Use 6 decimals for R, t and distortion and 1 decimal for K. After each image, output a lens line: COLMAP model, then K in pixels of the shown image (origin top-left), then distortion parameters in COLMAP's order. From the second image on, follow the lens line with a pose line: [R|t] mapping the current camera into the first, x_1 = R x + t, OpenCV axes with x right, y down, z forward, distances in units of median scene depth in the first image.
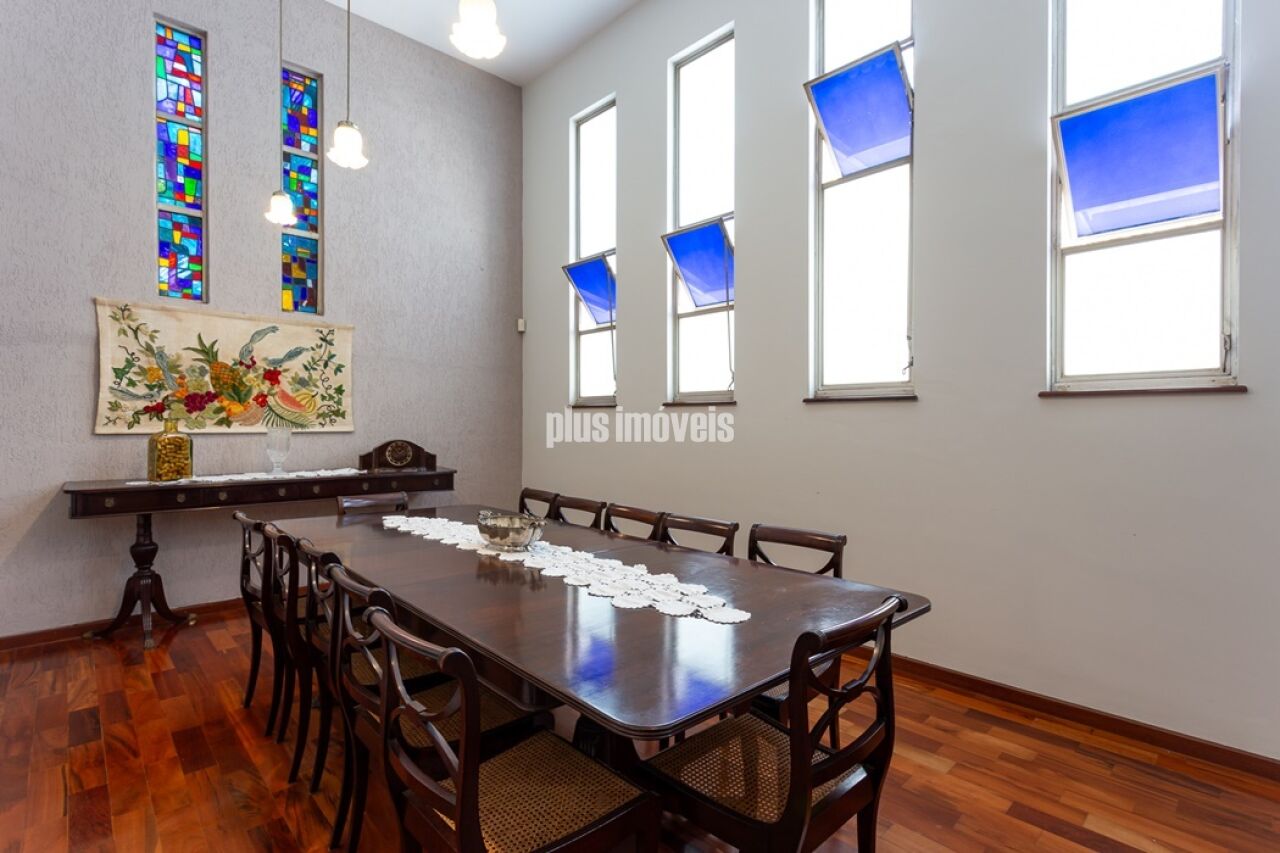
lens RADIAL K [[605.5, 0, 649.9], [0, 605.5, 428.0], [0, 0, 1]] dist [0.002655, 0.000835]
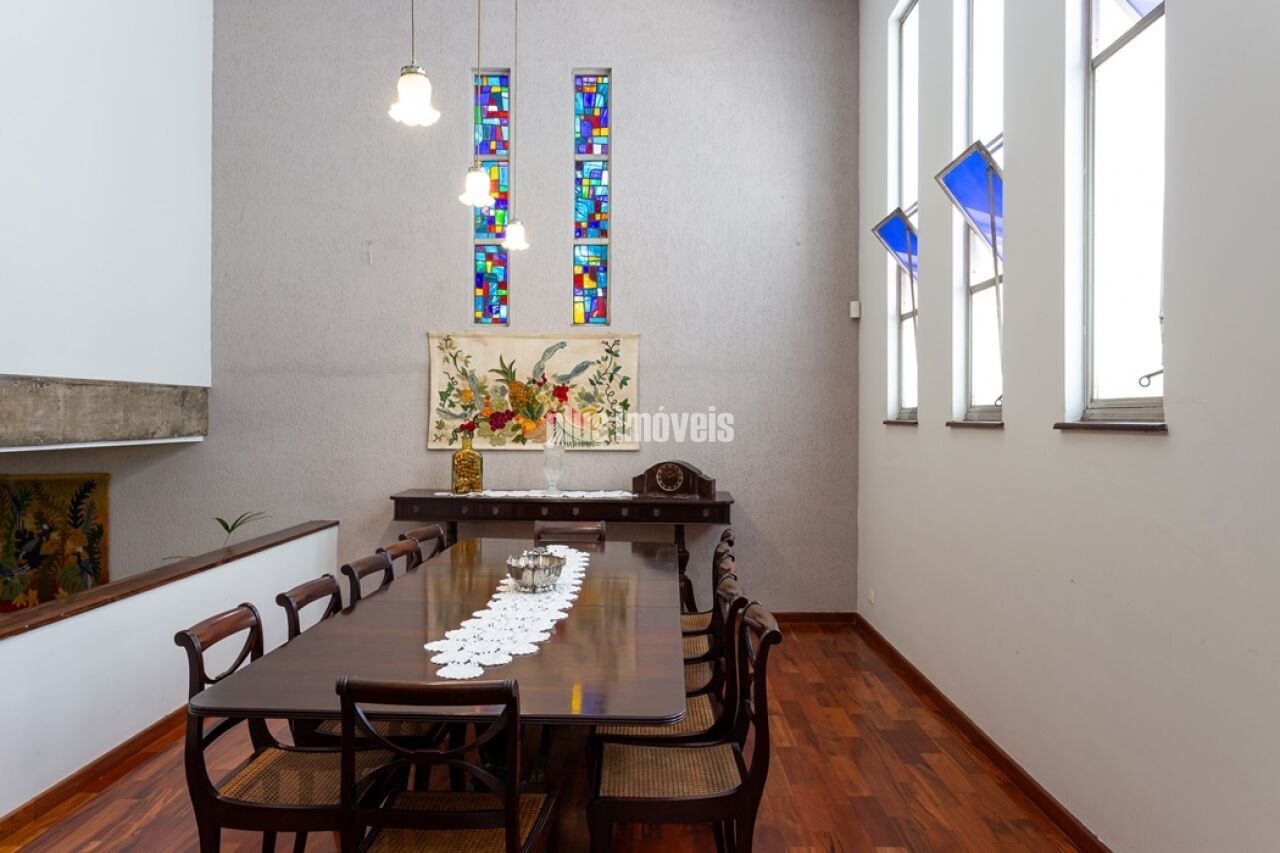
lens RADIAL K [[890.5, 0, 640.6], [0, 890.5, 426.3], [0, 0, 1]] dist [-0.001080, 0.001909]
pose [[0.711914, 0.008805, -0.702211, 0.497534], [-0.011439, 0.999934, 0.000941, -0.034866], [0.702173, 0.007363, 0.711968, 0.063235]]
